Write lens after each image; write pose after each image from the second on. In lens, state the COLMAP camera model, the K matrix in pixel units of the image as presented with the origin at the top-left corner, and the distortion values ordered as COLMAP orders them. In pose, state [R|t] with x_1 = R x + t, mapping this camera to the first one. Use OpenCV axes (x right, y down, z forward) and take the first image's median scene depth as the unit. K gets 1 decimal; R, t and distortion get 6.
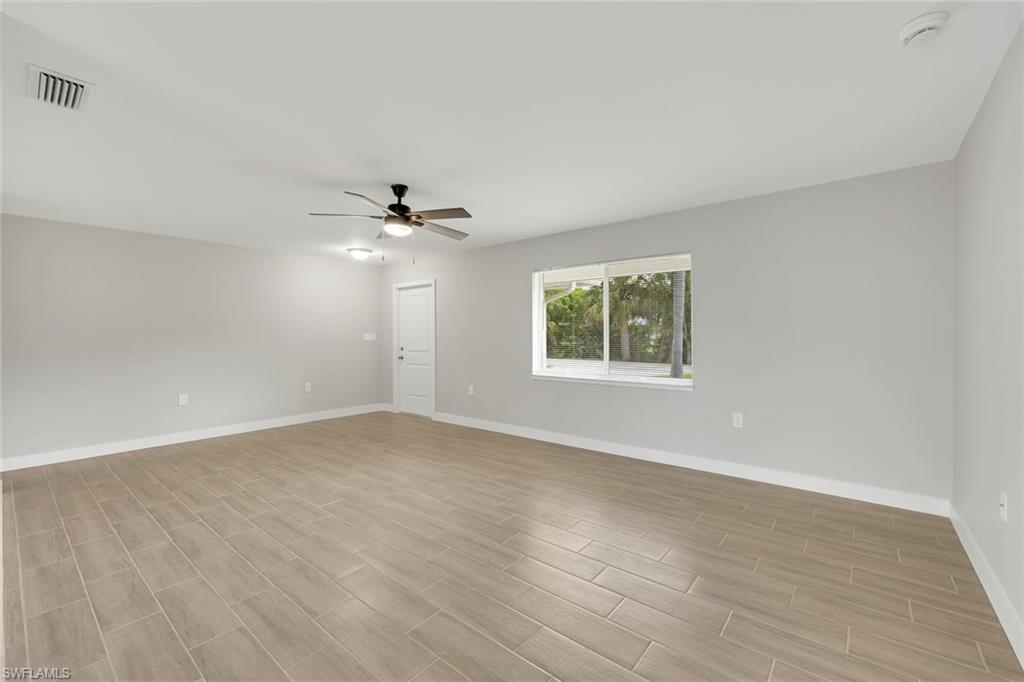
lens RADIAL K [[421.0, 0, 507.0], [0, 421.0, 339.4], [0, 0, 1]] dist [-0.001048, -0.000181]
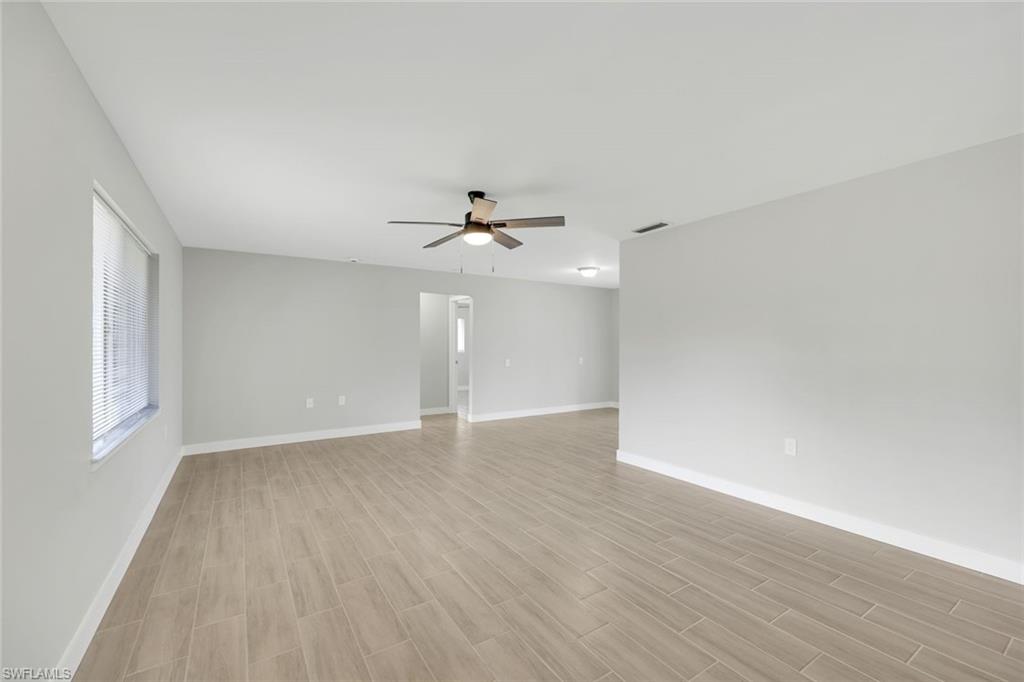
lens RADIAL K [[421.0, 0, 507.0], [0, 421.0, 339.4], [0, 0, 1]] dist [-0.001048, -0.000181]
pose [[-0.954538, 0.015074, 0.297707, -0.609256], [0.015385, 0.999881, -0.001297, -0.028266], [-0.297691, 0.003342, -0.954657, 1.872408]]
